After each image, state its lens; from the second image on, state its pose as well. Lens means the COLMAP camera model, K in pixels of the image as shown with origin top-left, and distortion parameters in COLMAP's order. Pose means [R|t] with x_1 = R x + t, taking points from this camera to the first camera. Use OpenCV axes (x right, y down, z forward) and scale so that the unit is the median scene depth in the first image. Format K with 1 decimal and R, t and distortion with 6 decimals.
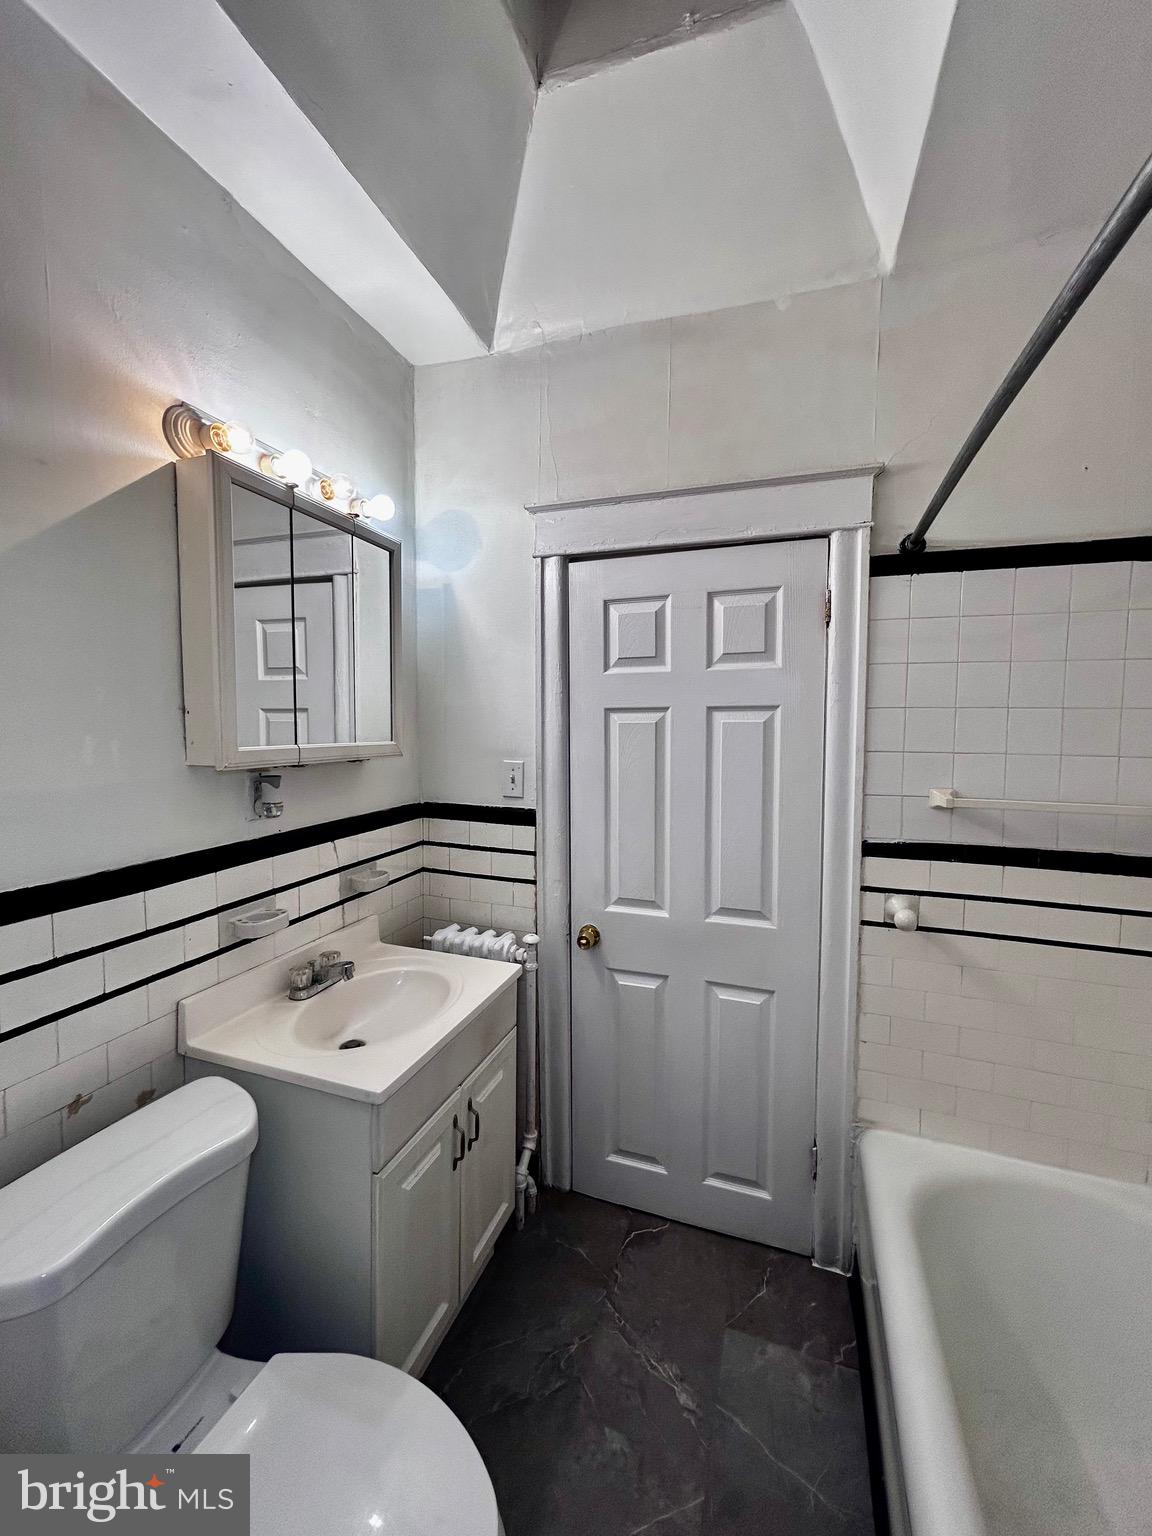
lens RADIAL K [[624.5, 0, 577.9], [0, 624.5, 765.2], [0, 0, 1]] dist [-0.001075, 0.000704]
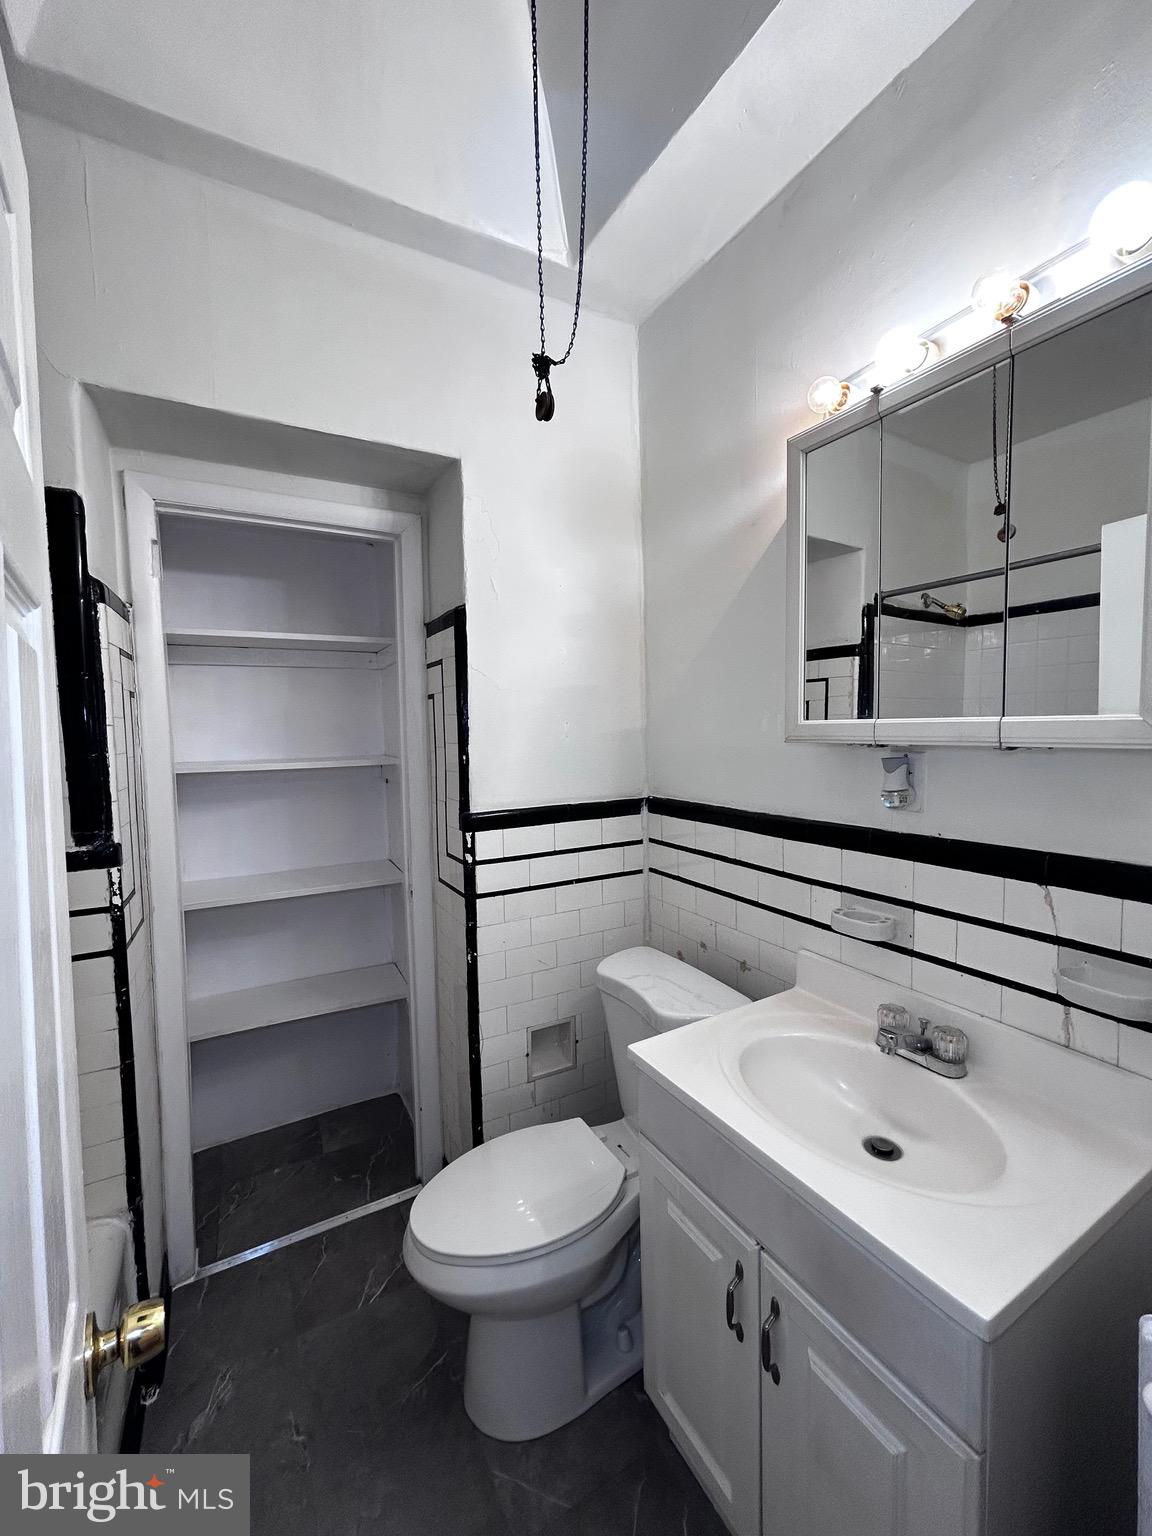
lens RADIAL K [[624.5, 0, 577.9], [0, 624.5, 765.2], [0, 0, 1]] dist [-0.001075, 0.000704]
pose [[-0.656705, 0.069011, -0.750984, 0.399253], [-0.019931, 0.993868, 0.108760, -0.057599], [0.753885, 0.086391, -0.651302, 1.246184]]
